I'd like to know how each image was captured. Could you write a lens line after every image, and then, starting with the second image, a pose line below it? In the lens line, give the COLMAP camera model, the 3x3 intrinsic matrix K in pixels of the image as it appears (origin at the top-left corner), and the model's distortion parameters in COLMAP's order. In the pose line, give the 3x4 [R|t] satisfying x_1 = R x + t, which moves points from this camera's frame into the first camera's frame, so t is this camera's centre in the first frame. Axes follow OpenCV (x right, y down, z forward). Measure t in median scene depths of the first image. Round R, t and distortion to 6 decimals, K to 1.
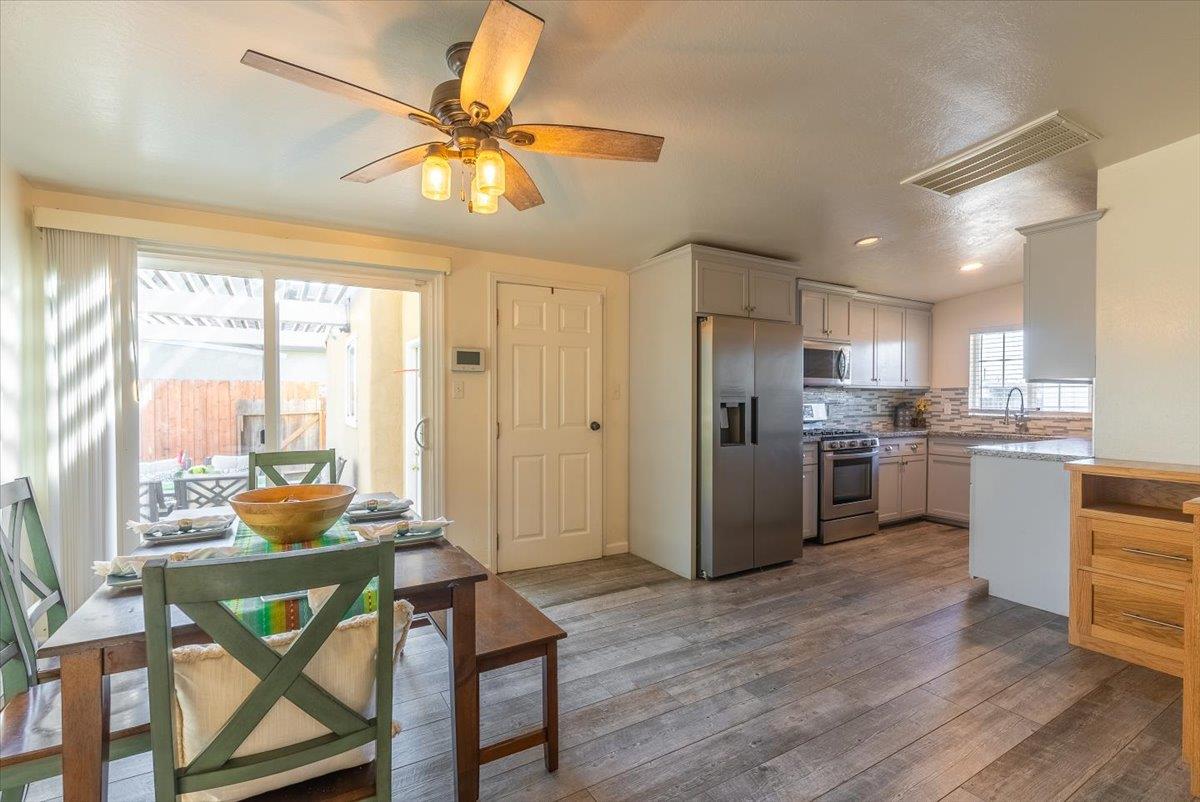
lens RADIAL K [[543.1, 0, 600.0], [0, 543.1, 401.0], [0, 0, 1]] dist [-0.003302, 0.000949]
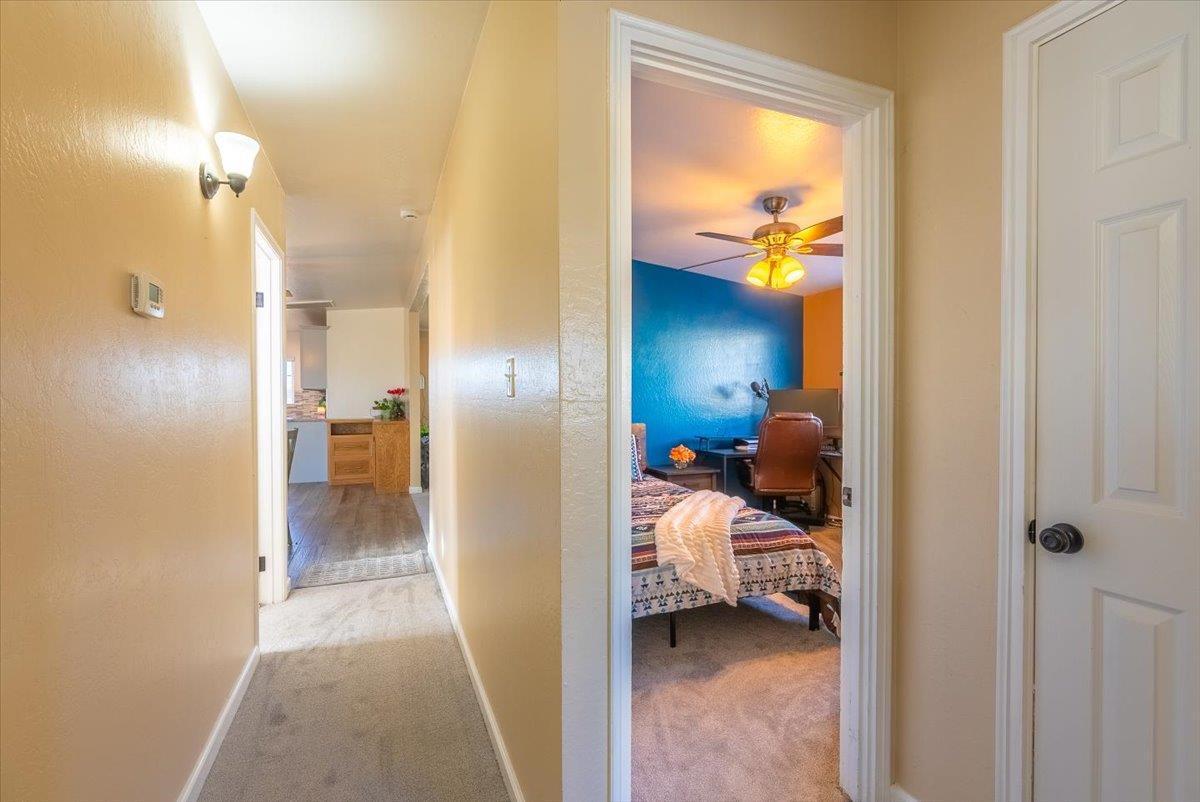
lens RADIAL K [[543.1, 0, 600.0], [0, 543.1, 401.0], [0, 0, 1]] dist [-0.003302, 0.000949]
pose [[0.147793, -0.010510, 0.988962, -1.013955], [0.009895, 0.999909, 0.009147, 0.004202], [-0.988969, 0.008434, 0.147884, -0.479107]]
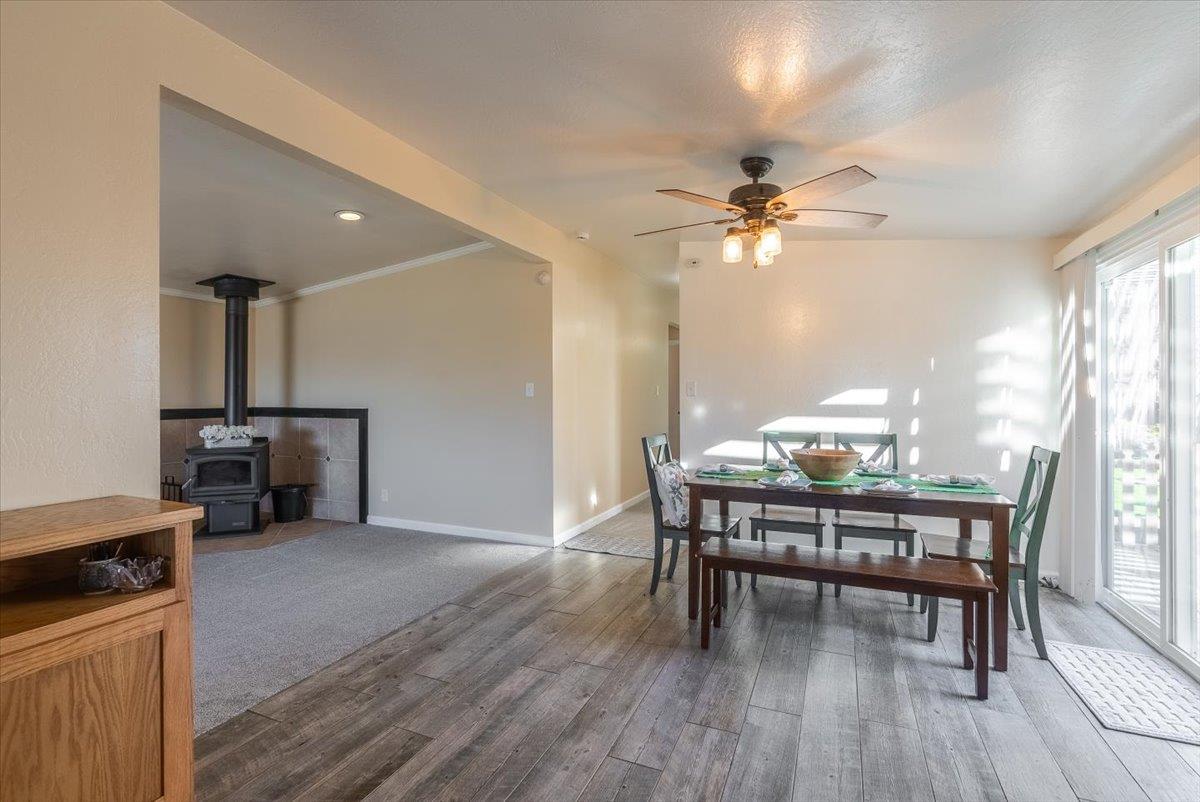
lens RADIAL K [[543.1, 0, 600.0], [0, 543.1, 401.0], [0, 0, 1]] dist [-0.003302, 0.000949]
pose [[-0.811381, 0.005761, -0.584489, 0.404237], [-0.004547, 0.999859, 0.016167, -0.004458], [0.584500, 0.015775, -0.811241, 0.817509]]
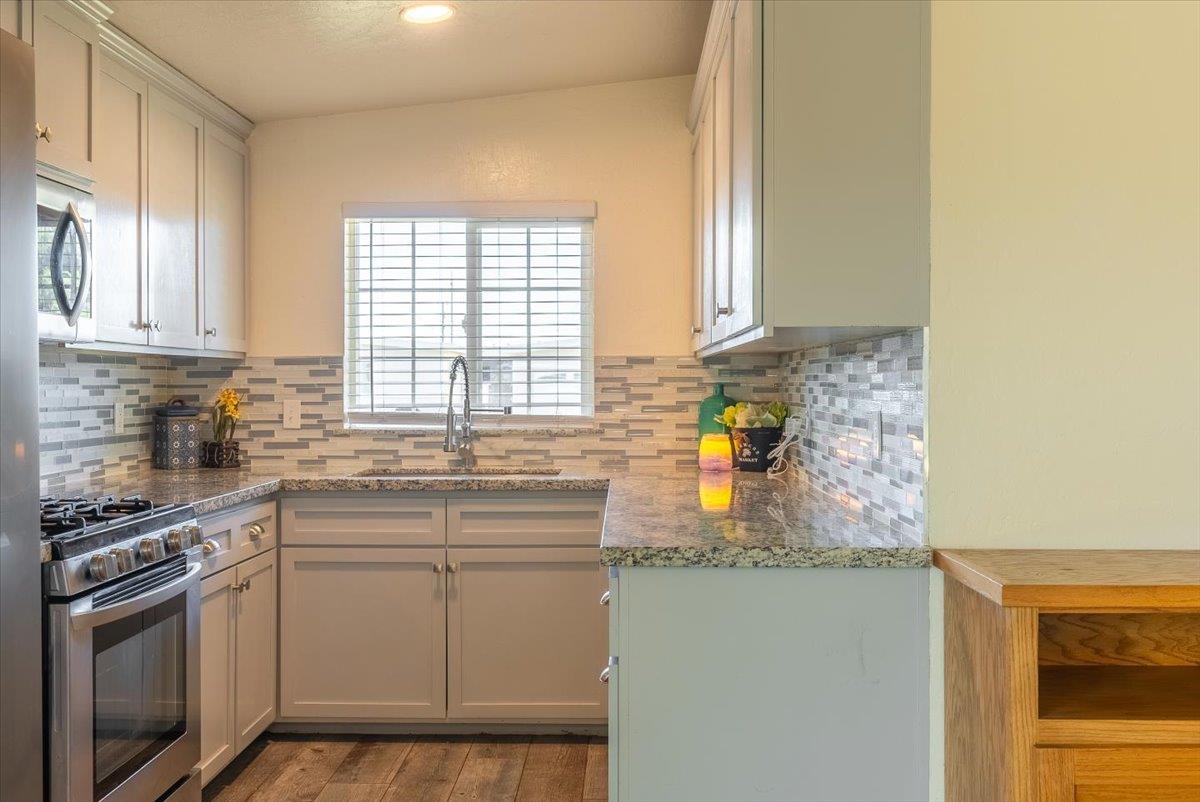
lens RADIAL K [[1191.1, 0, 586.1], [0, 1191.1, 400.5], [0, 0, 1]] dist [0.016420, 0.014696]
pose [[0.535436, -0.013147, 0.844473, 0.080391], [0.006670, 0.999913, 0.011337, -0.003085], [-0.844549, -0.000438, 0.535477, 0.508633]]
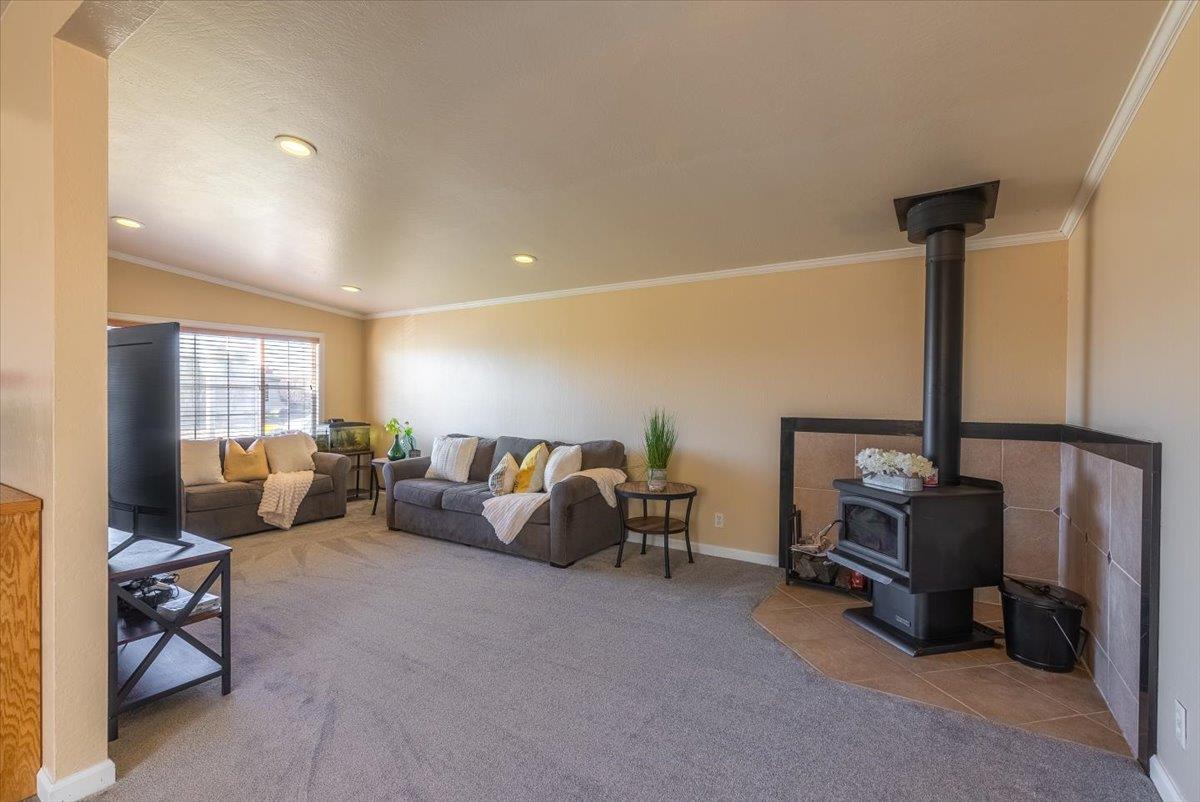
lens RADIAL K [[543.1, 0, 600.0], [0, 543.1, 401.0], [0, 0, 1]] dist [-0.003302, 0.000949]
pose [[-0.446046, -0.009050, 0.894965, -0.051814], [-0.000689, 0.999952, 0.009768, -0.000899], [-0.895010, 0.003740, -0.446030, 0.119601]]
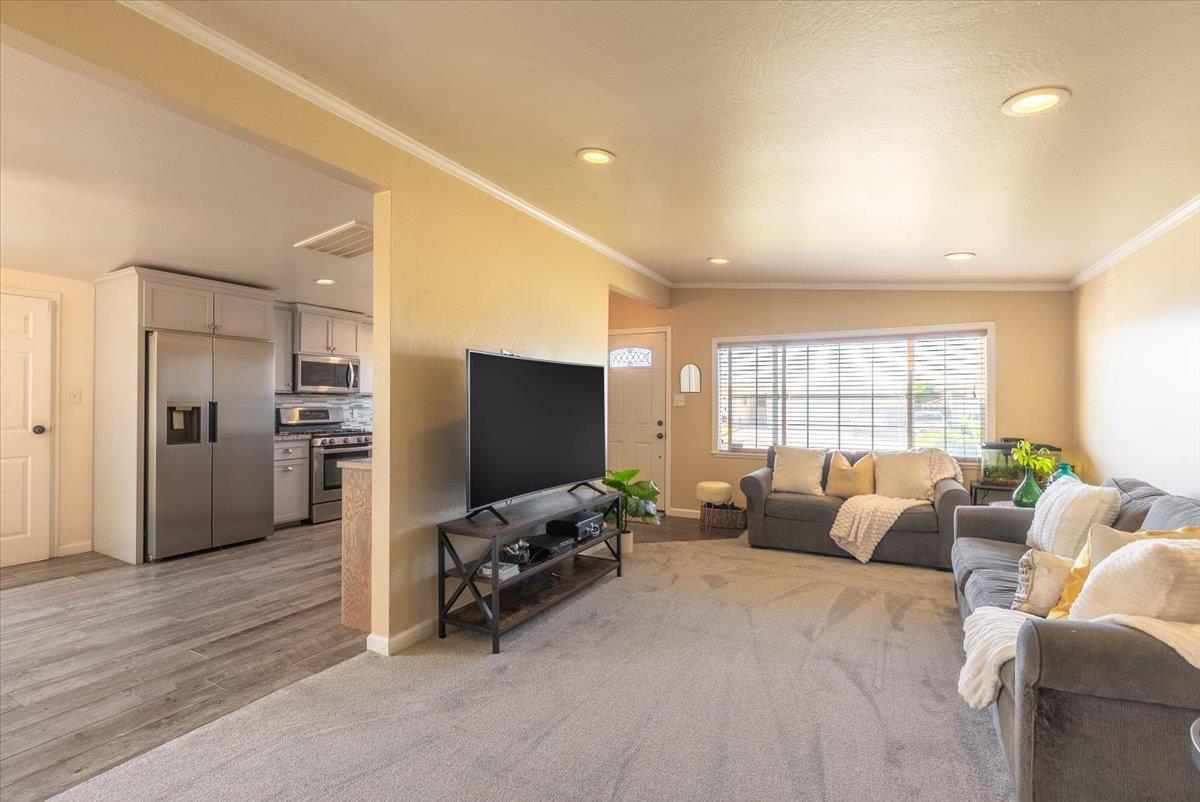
lens RADIAL K [[543.1, 0, 600.0], [0, 543.1, 401.0], [0, 0, 1]] dist [-0.003302, 0.000949]
pose [[0.859817, 0.006306, 0.510563, 0.343652], [-0.000615, 0.999936, -0.011315, 0.002844], [-0.510601, 0.009415, 0.859766, -0.374927]]
